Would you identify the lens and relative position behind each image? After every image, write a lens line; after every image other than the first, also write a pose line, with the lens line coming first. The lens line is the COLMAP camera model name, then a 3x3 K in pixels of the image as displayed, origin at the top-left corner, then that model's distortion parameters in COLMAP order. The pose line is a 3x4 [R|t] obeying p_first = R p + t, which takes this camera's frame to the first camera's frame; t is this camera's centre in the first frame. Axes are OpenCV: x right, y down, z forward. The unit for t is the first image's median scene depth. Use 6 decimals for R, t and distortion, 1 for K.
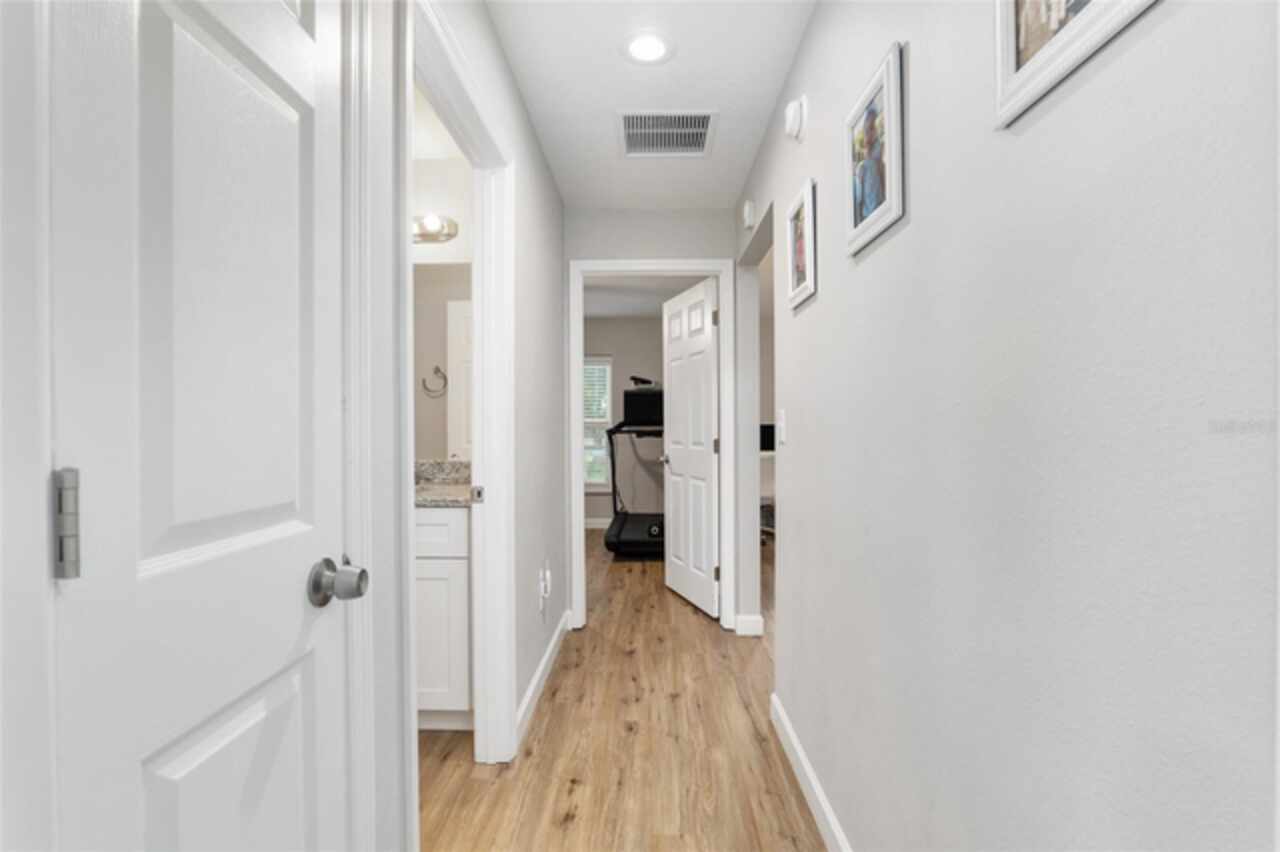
lens RADIAL K [[609.2, 0, 640.3], [0, 609.2, 420.2], [0, 0, 1]] dist [-0.012418, 0.000148]
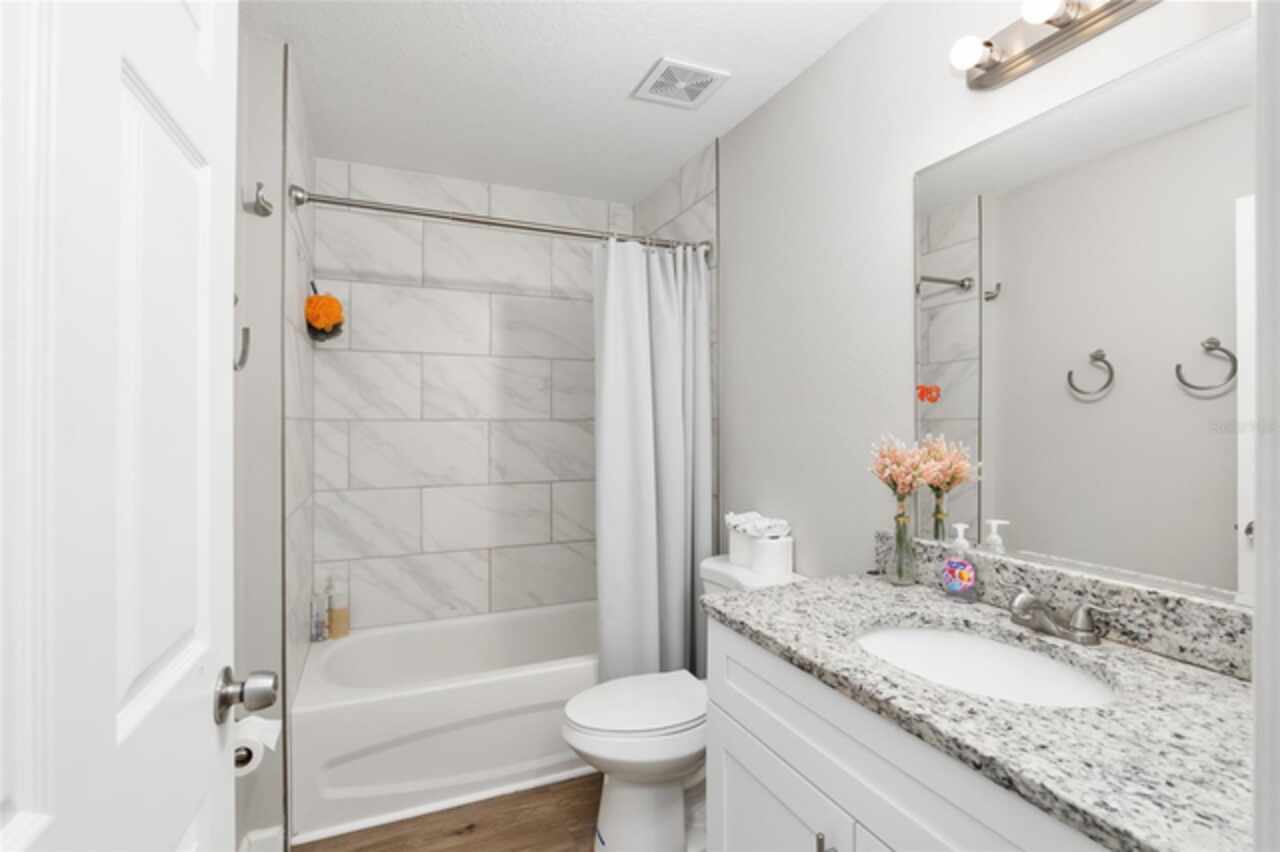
lens RADIAL K [[609.2, 0, 640.3], [0, 609.2, 420.2], [0, 0, 1]] dist [-0.012418, 0.000148]
pose [[0.440894, 0.004870, -0.897546, -0.274075], [0.000279, 0.999984, 0.005563, -0.067522], [0.897559, -0.002703, 0.440886, 1.037180]]
